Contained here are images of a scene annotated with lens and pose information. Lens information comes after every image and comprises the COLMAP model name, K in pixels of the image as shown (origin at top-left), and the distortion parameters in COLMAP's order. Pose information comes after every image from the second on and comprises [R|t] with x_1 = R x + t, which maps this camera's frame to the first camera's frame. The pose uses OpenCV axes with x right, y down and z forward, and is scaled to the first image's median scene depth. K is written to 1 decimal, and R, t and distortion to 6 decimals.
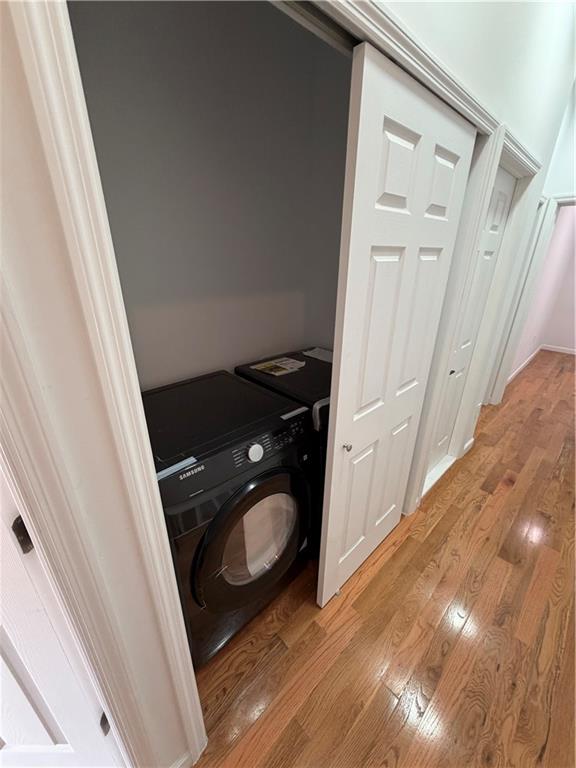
lens RADIAL K [[304.9, 0, 286.4], [0, 304.9, 381.0], [0, 0, 1]] dist [-0.000196, 0.000439]
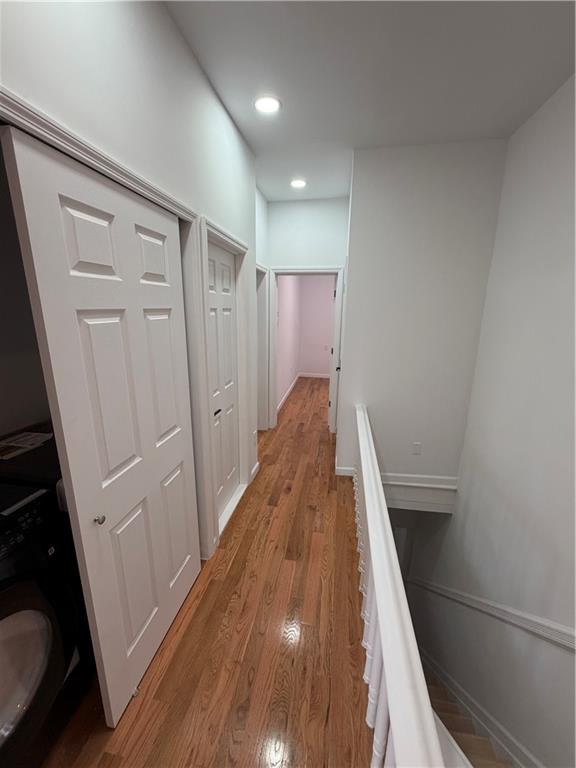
lens RADIAL K [[304.9, 0, 286.4], [0, 304.9, 381.0], [0, 0, 1]] dist [-0.000196, 0.000439]
pose [[0.806902, -0.136707, 0.574647, 0.117227], [0.220262, 0.972319, -0.077973, 0.006311], [-0.548081, 0.189489, 0.814678, -0.073939]]
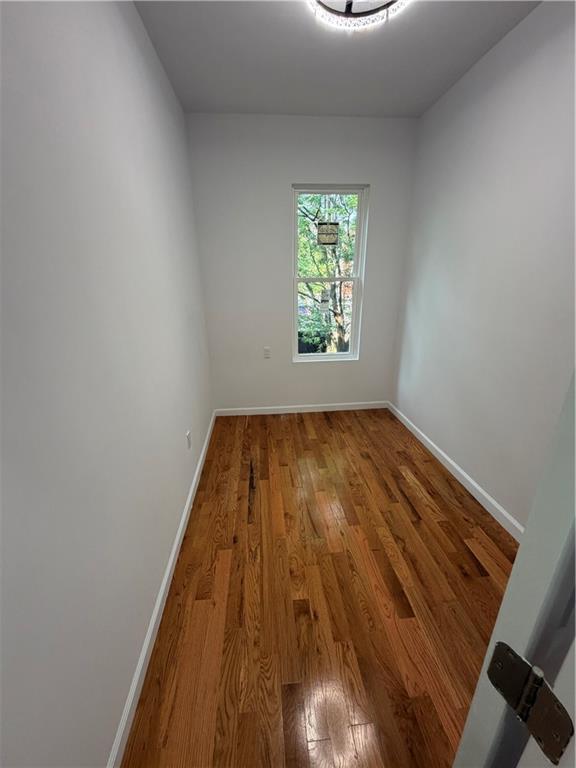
lens RADIAL K [[304.9, 0, 286.4], [0, 304.9, 381.0], [0, 0, 1]] dist [-0.000196, 0.000439]
pose [[0.621916, -0.267609, 0.735938, 1.382266], [0.311384, 0.946813, 0.081149, -0.521690], [-0.718512, 0.178691, 0.672168, 1.320044]]
